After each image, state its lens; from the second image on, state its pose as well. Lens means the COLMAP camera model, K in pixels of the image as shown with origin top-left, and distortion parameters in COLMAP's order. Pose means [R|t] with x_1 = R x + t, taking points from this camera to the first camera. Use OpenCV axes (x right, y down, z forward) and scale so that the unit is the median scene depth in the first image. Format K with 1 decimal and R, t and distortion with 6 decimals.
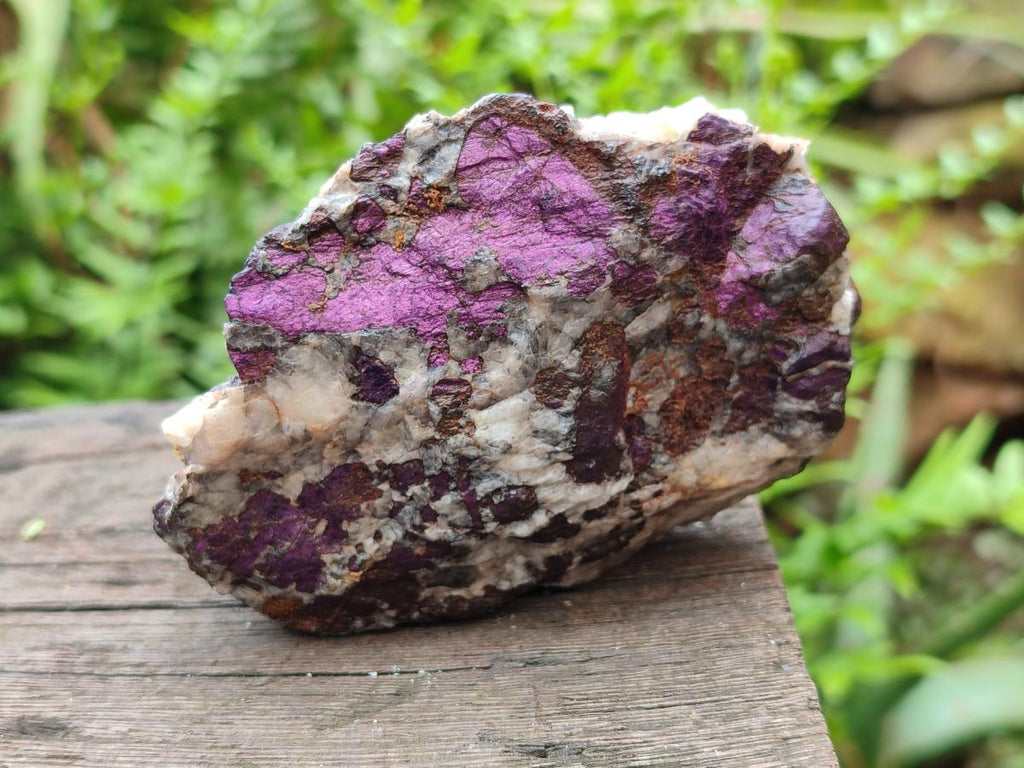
lens RADIAL K [[1522.7, 0, 497.4], [0, 1522.7, 384.3], [0, 0, 1]] dist [0.297206, -2.172655]
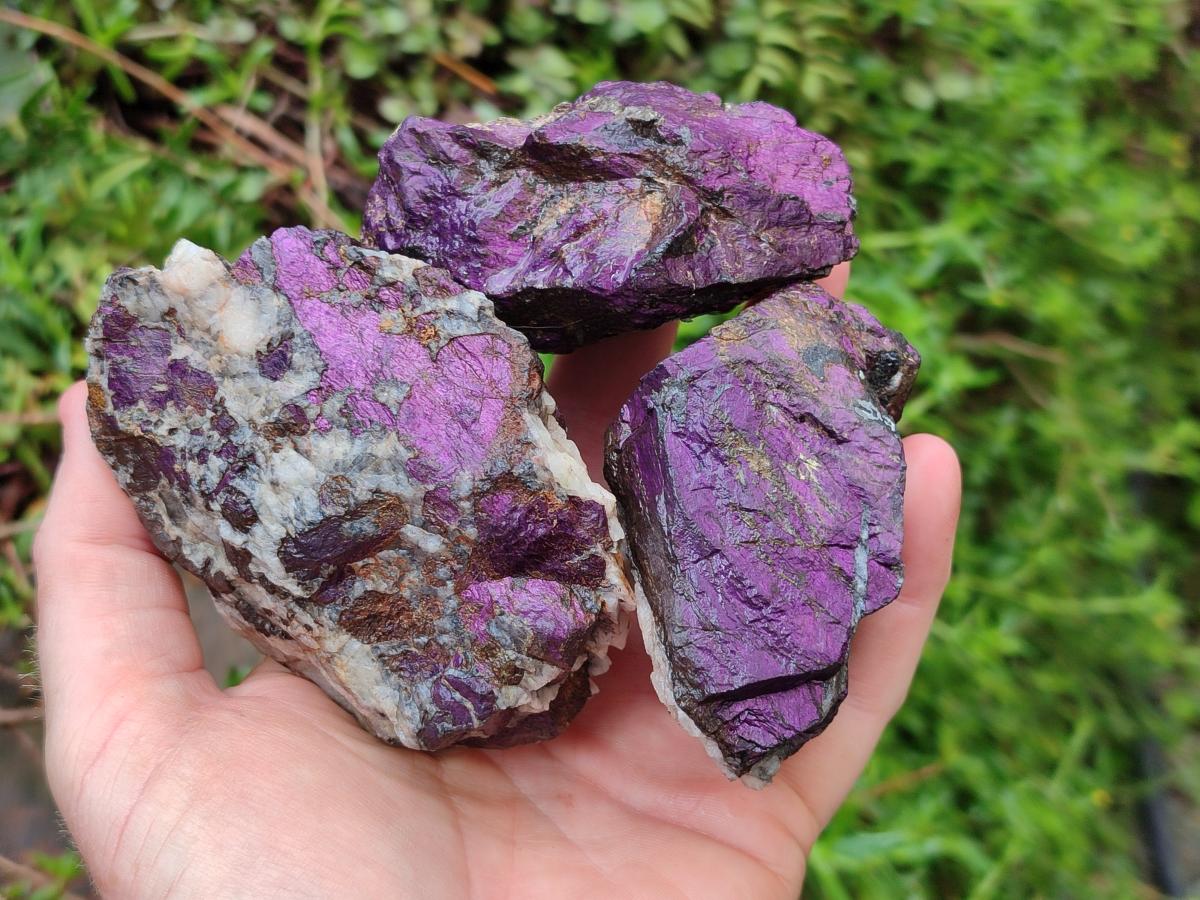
lens RADIAL K [[1784.4, 0, 582.9], [0, 1784.4, 450.4], [0, 0, 1]] dist [0.297206, -2.172655]
pose [[0.450537, 0.864730, -0.221941, 0.411414], [-0.889689, 0.455489, -0.031371, -0.142363], [0.073965, 0.211592, 0.974555, -0.375133]]
